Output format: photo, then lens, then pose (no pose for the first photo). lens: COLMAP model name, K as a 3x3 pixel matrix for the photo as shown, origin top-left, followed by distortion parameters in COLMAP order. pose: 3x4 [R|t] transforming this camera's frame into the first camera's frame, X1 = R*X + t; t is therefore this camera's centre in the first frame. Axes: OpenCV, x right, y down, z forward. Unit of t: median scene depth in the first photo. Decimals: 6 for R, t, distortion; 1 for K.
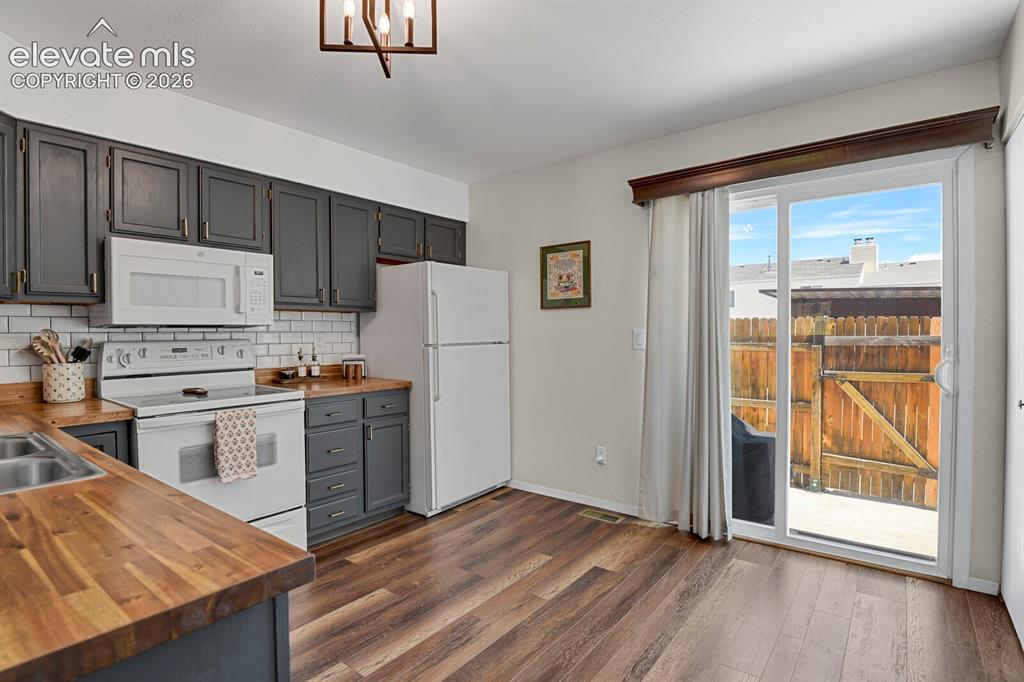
lens RADIAL K [[501.7, 0, 526.0], [0, 501.7, 342.9], [0, 0, 1]] dist [-0.027149, -0.002313]
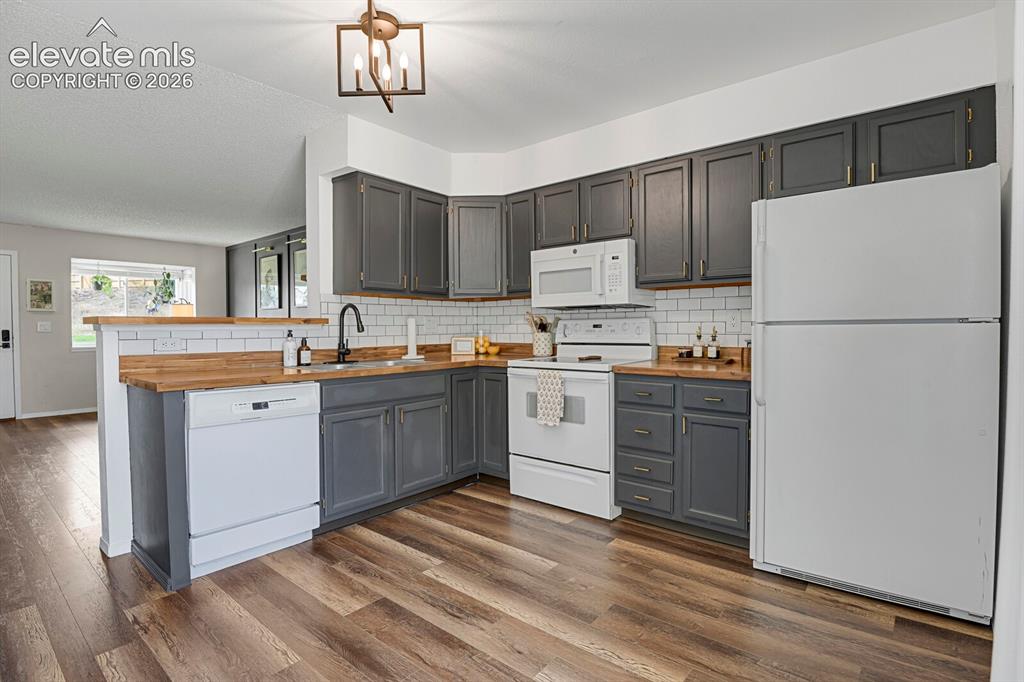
lens RADIAL K [[501.7, 0, 520.8], [0, 501.7, 343.2], [0, 0, 1]] dist [-0.027149, -0.002313]
pose [[-0.044772, 0.036071, -0.998346, 0.578978], [-0.013175, 0.999240, 0.036694, 0.013136], [0.998910, 0.014796, -0.044263, 0.798791]]
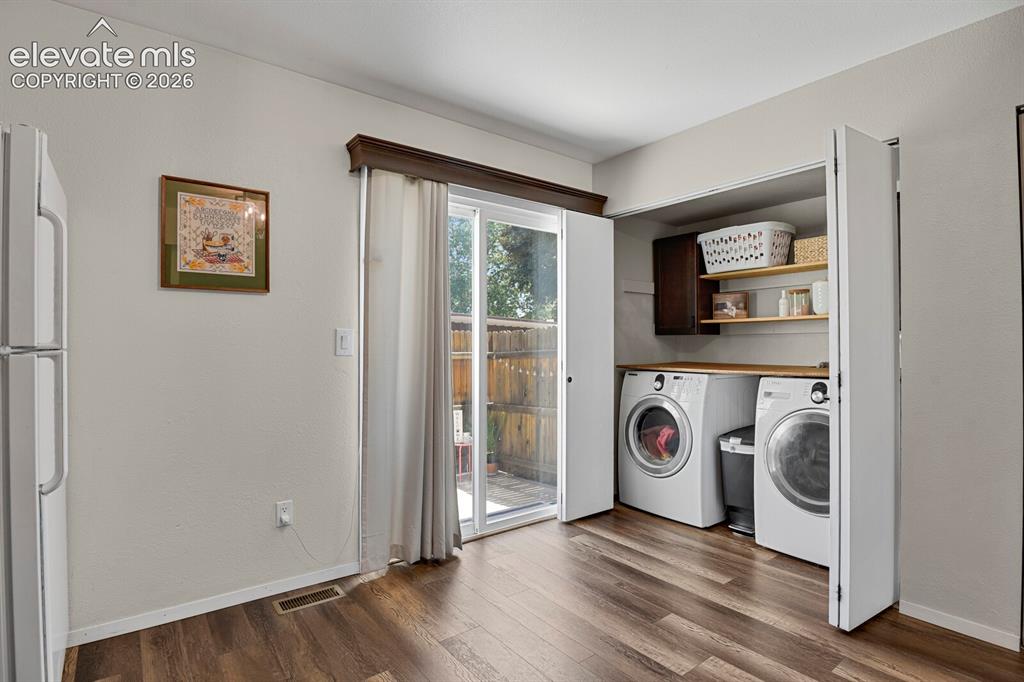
lens RADIAL K [[501.7, 0, 513.7], [0, 501.7, 341.6], [0, 0, 1]] dist [-0.027149, -0.002313]
pose [[0.270276, 0.014651, 0.962671, -0.503138], [0.015852, 0.999681, -0.019665, 0.013251], [-0.962652, 0.020576, 0.269957, 0.624961]]
